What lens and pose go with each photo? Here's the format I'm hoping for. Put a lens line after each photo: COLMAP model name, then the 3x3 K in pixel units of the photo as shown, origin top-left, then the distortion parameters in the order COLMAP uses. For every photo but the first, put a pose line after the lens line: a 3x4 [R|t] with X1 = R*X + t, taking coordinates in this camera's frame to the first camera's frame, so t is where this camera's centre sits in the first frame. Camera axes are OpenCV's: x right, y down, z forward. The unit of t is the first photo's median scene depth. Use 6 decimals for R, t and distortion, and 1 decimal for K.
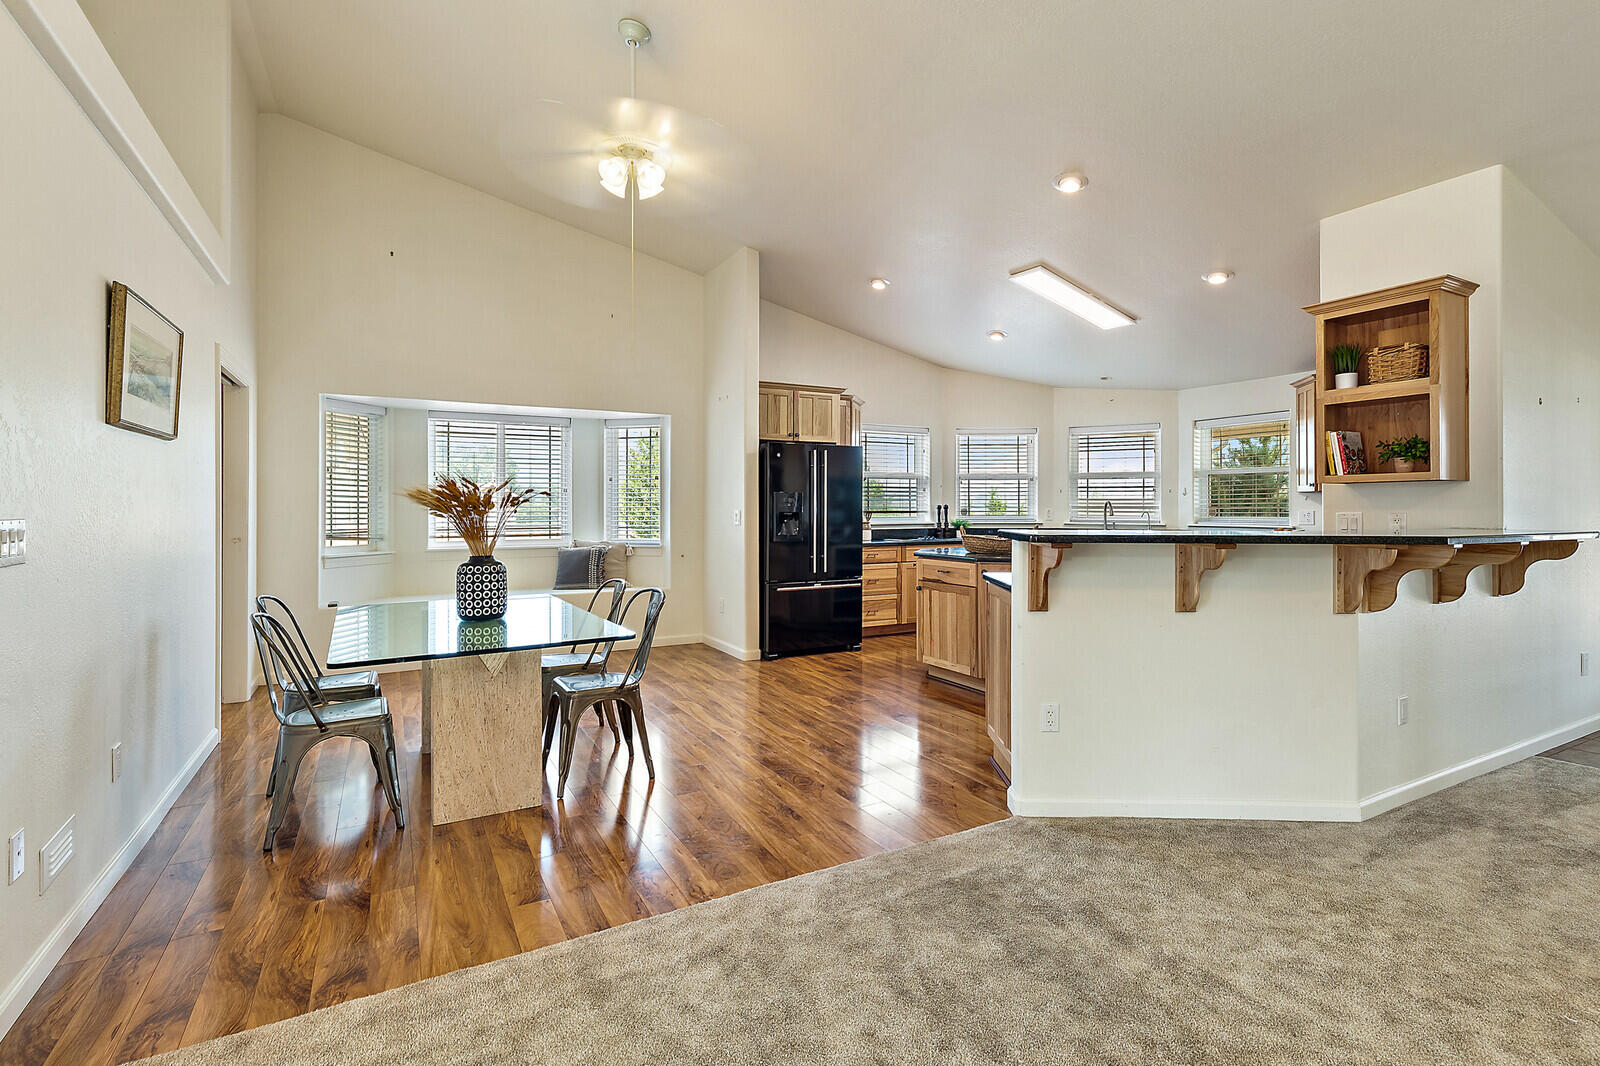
lens RADIAL K [[740.6, 0, 795.4], [0, 740.6, 510.7], [0, 0, 1]] dist [0.003080, -0.000165]
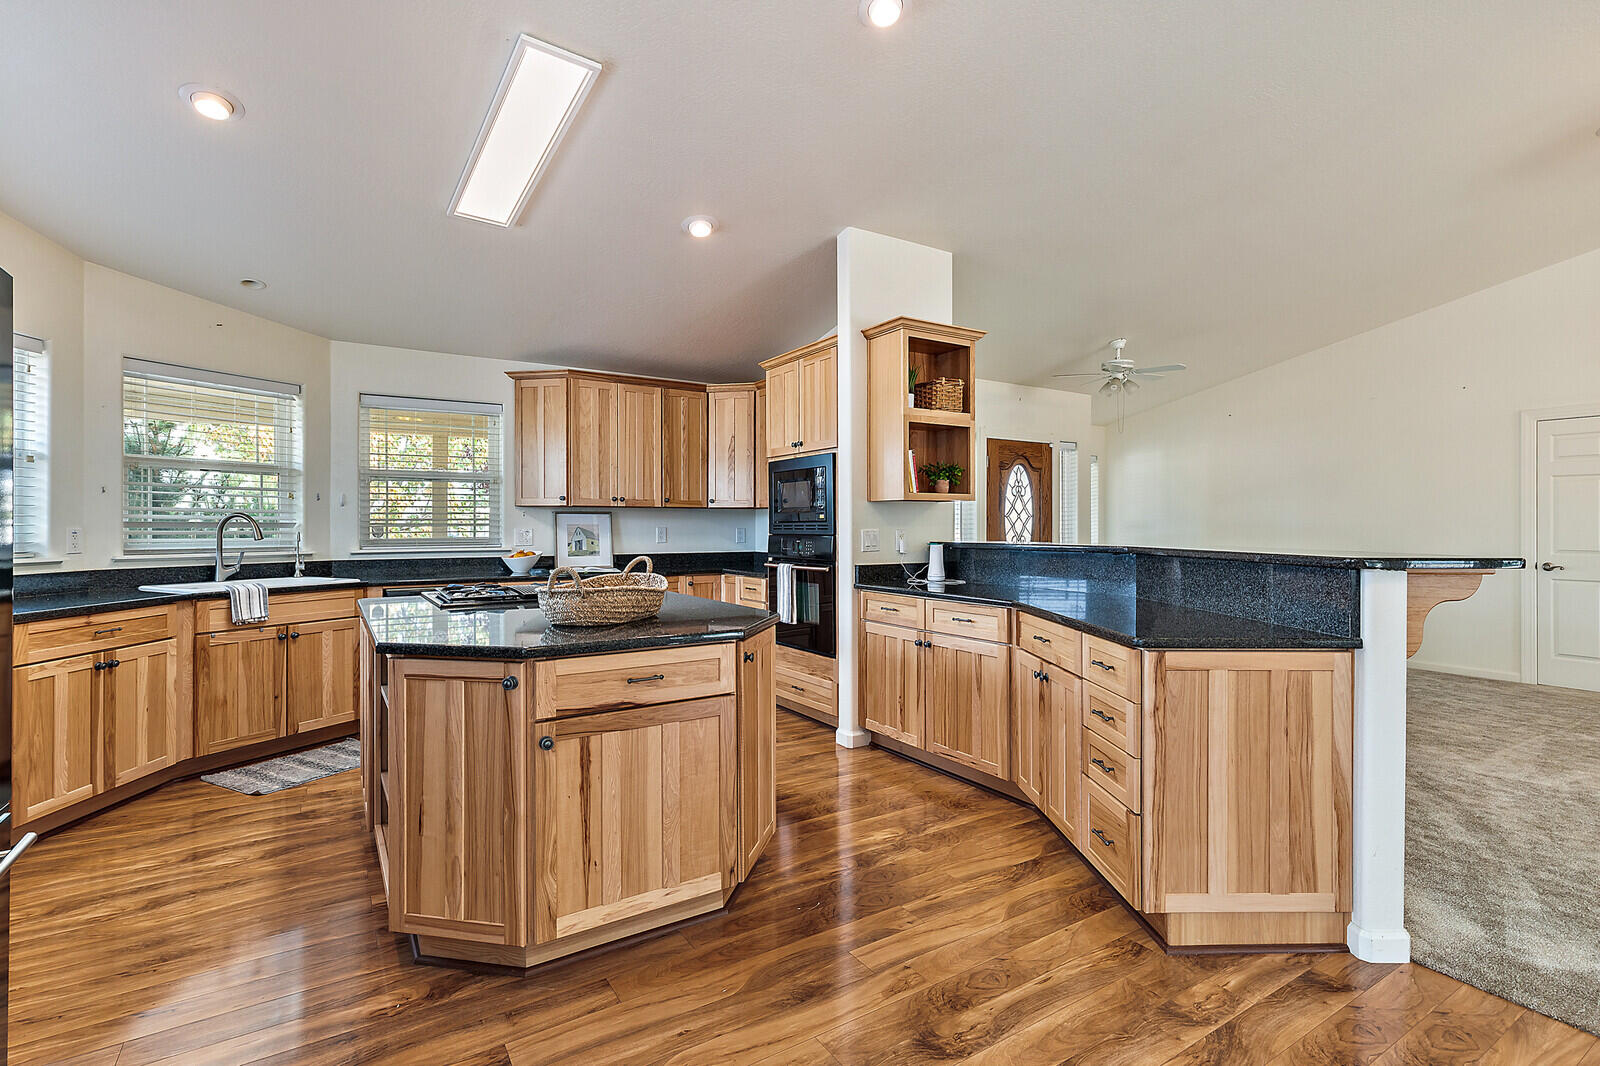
lens RADIAL K [[754.3, 0, 796.7], [0, 754.3, 526.5], [0, 0, 1]] dist [0.008438, 0.000239]
pose [[-0.062635, -0.001936, 0.998035, -0.180234], [0.005372, 0.999983, 0.002277, -0.002684], [-0.998022, 0.005504, -0.062624, 0.755793]]
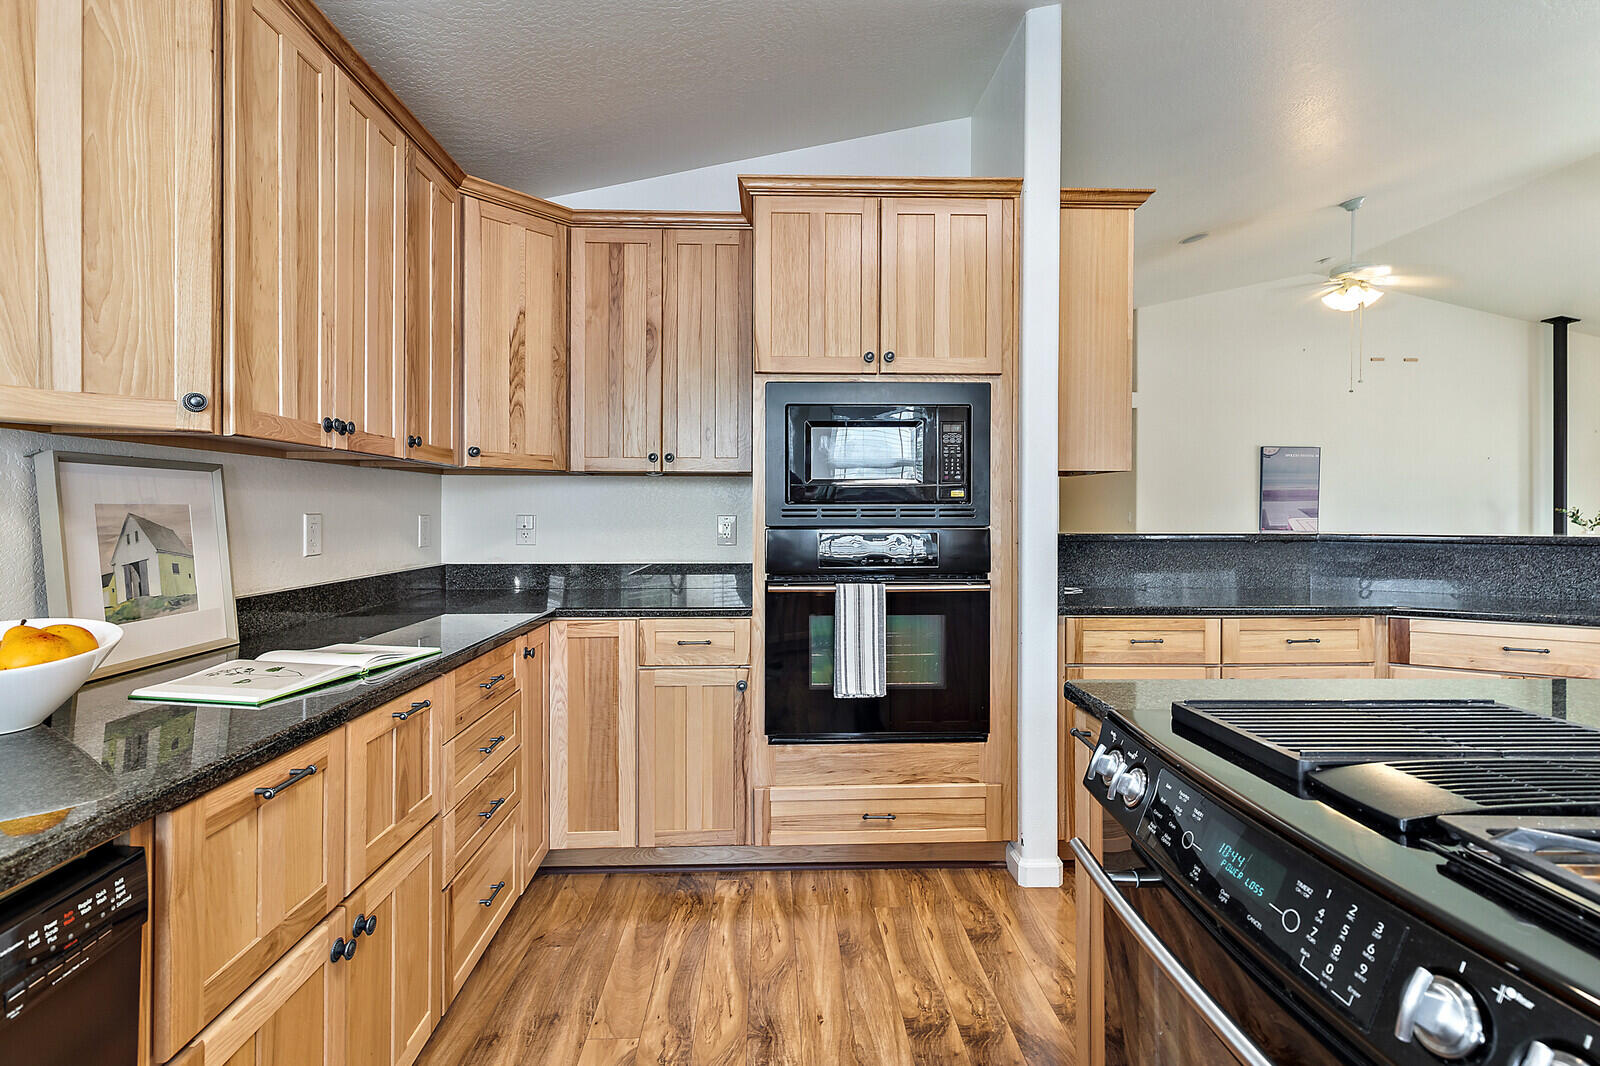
lens RADIAL K [[740.6, 0, 795.4], [0, 740.6, 510.7], [0, 0, 1]] dist [0.003080, -0.000165]
pose [[-0.889391, -0.003137, 0.457136, 0.418561], [0.000028, 0.999976, 0.006917, -0.004086], [-0.457147, 0.006165, -0.889370, 1.070412]]
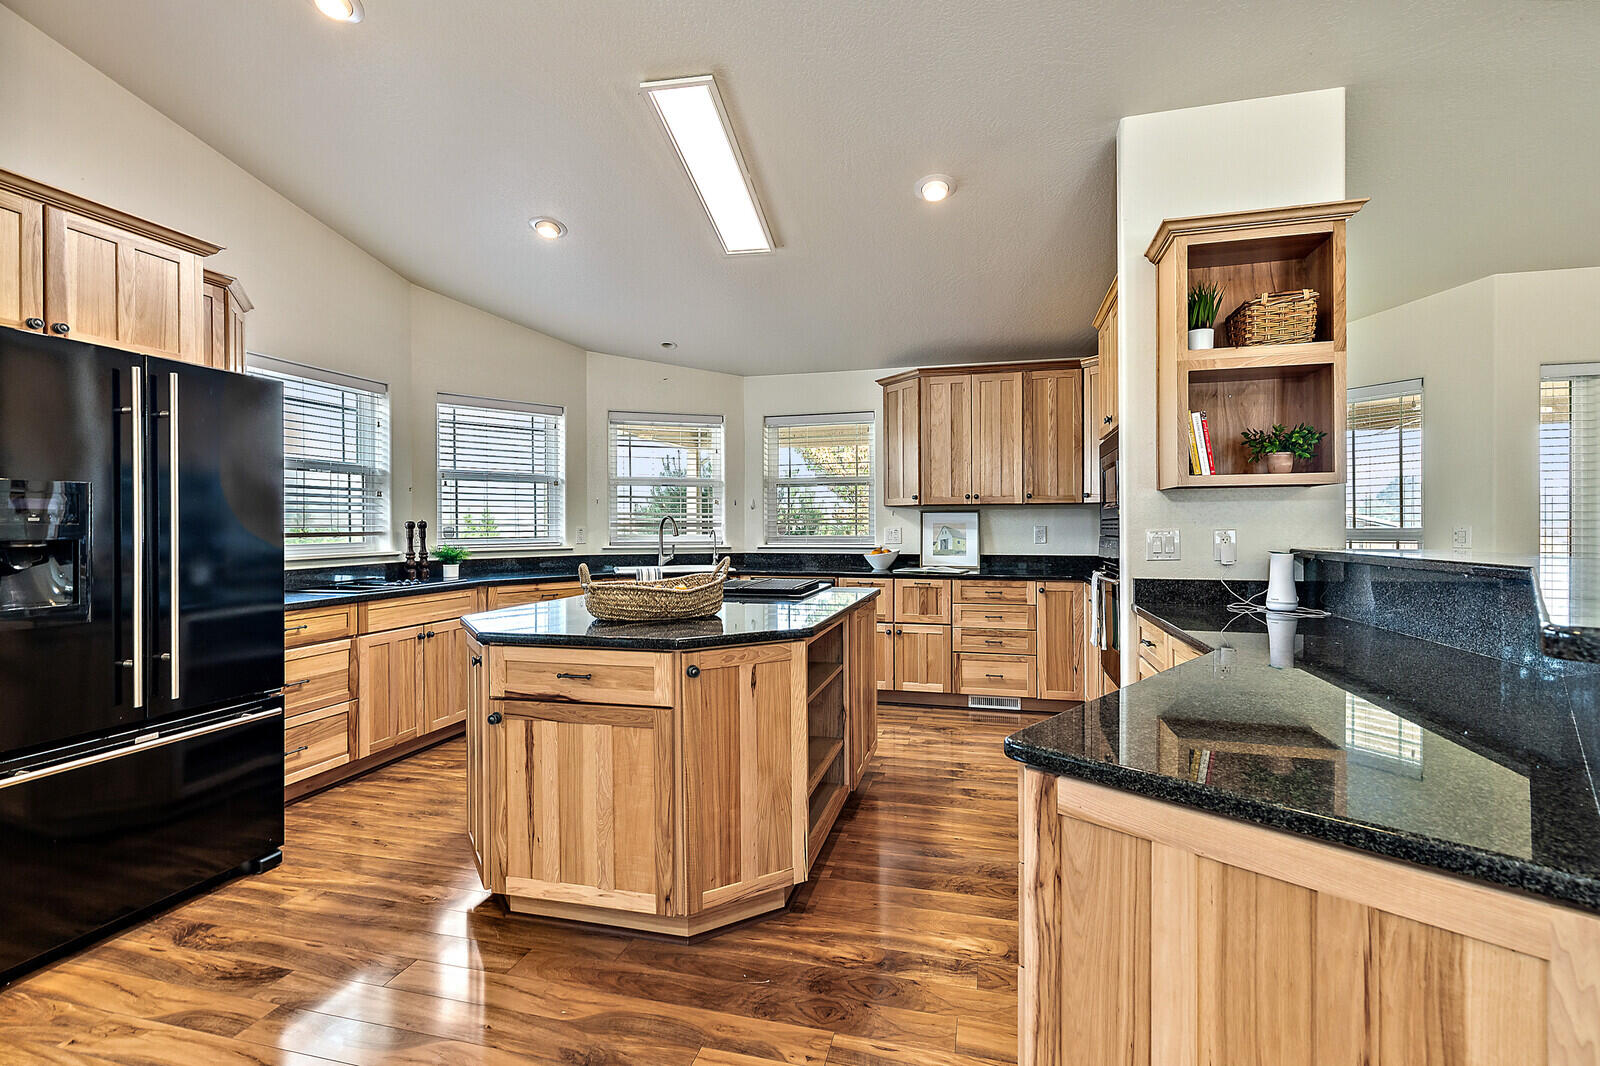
lens RADIAL K [[729.2, 0, 799.5], [0, 729.2, 527.8], [0, 0, 1]] dist [0.004040, -0.000030]
pose [[0.685793, -0.005868, 0.727773, -0.011209], [0.007251, 0.999973, 0.001230, -0.001572], [-0.727761, 0.004434, 0.685817, 0.498841]]
